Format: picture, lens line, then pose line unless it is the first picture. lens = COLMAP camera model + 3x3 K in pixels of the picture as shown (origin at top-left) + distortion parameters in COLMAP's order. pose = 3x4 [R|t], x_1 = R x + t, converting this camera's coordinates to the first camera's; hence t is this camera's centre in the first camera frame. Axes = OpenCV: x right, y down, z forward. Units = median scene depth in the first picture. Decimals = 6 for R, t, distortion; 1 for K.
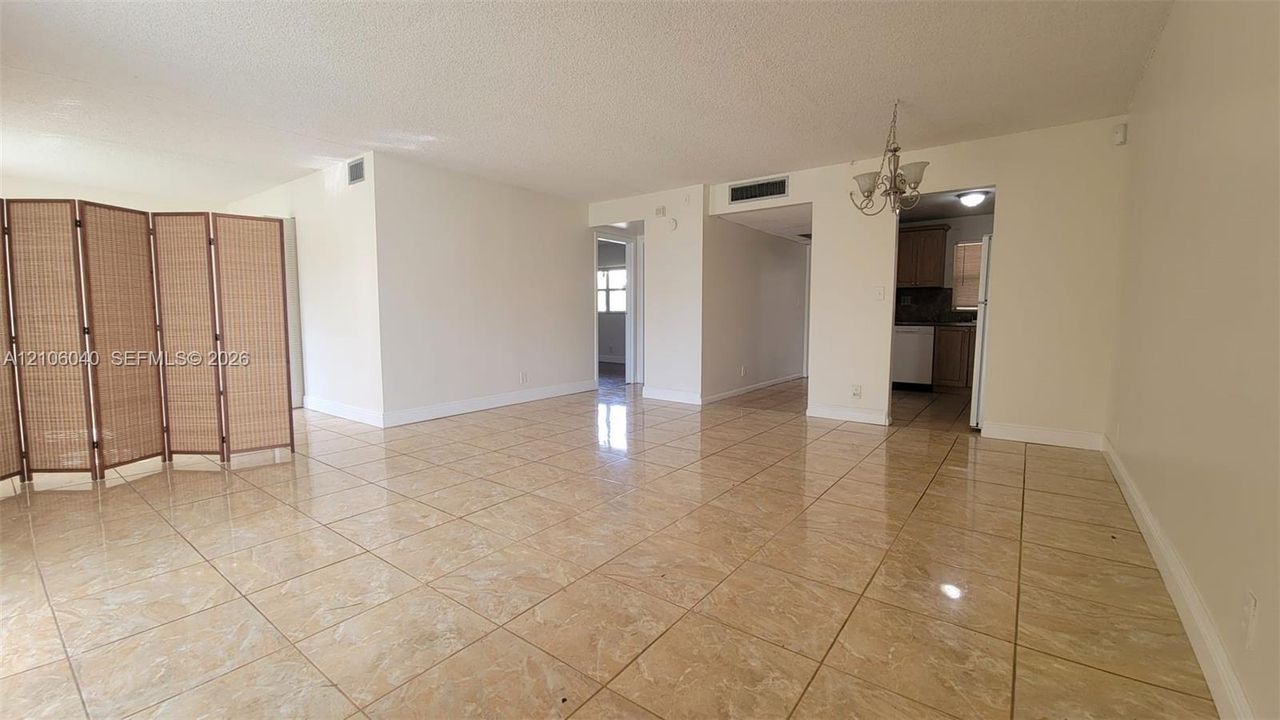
lens RADIAL K [[526.7, 0, 629.0], [0, 526.7, 360.1], [0, 0, 1]] dist [0.001689, 0.000150]
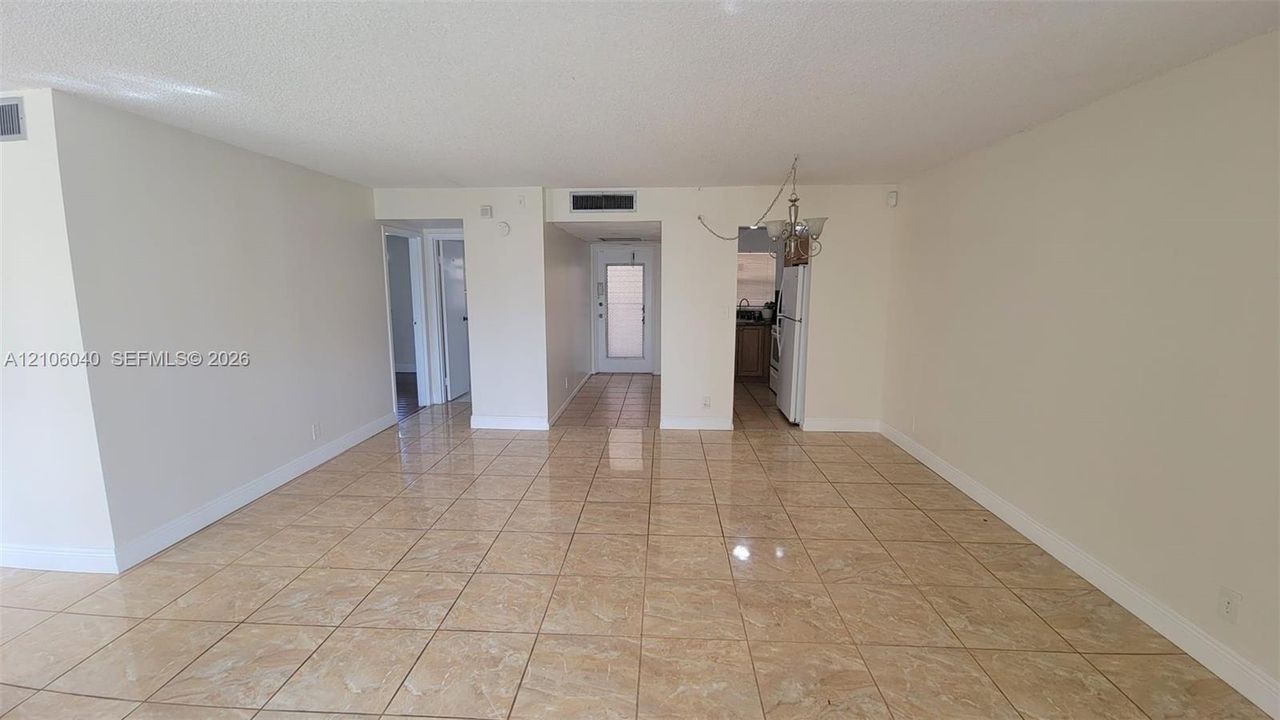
lens RADIAL K [[532.6, 0, 635.6], [0, 532.6, 353.6], [0, 0, 1]] dist [0.001526, -0.000323]
pose [[0.823155, -0.080145, 0.562132, -0.322295], [0.051899, 0.996464, 0.066070, -0.131234], [-0.565440, -0.025212, 0.824404, 0.201659]]
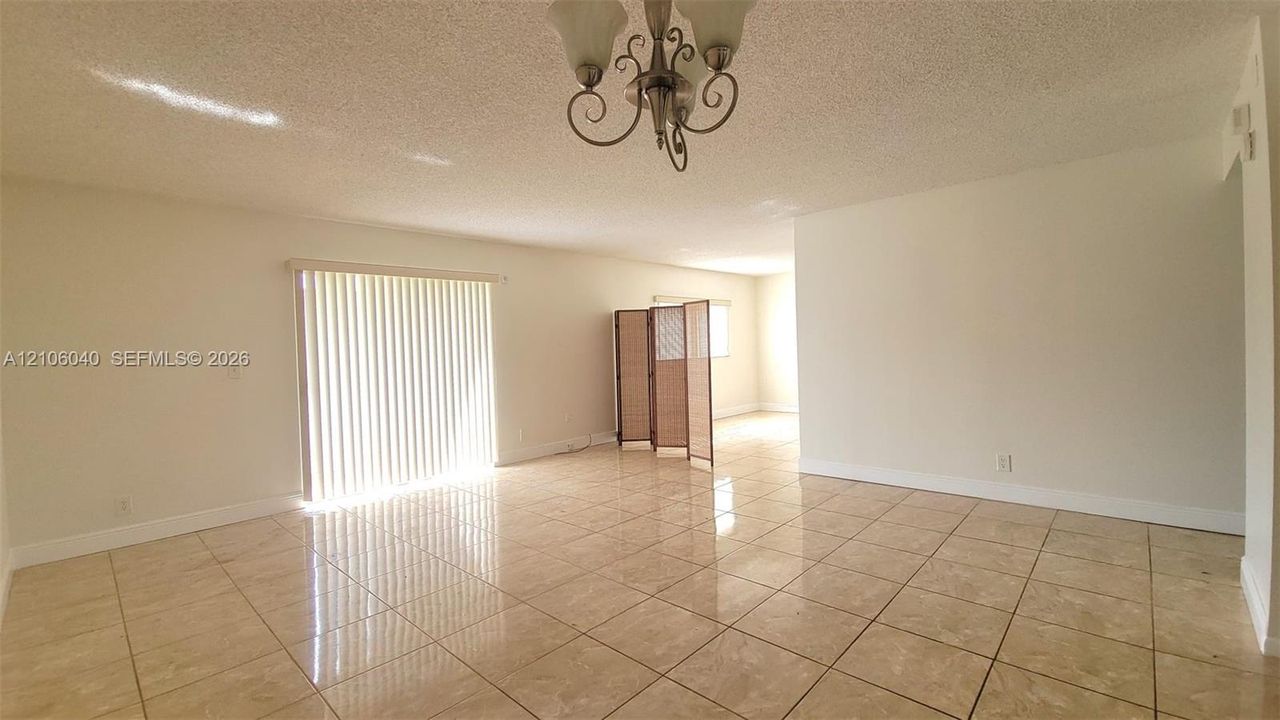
lens RADIAL K [[532.6, 0, 635.6], [0, 532.6, 353.6], [0, 0, 1]] dist [0.001526, -0.000323]
pose [[-0.098155, 0.019305, -0.994984, 0.662790], [-0.057701, 0.998019, 0.025056, -0.123181], [0.993497, 0.059871, -0.096847, 0.799865]]
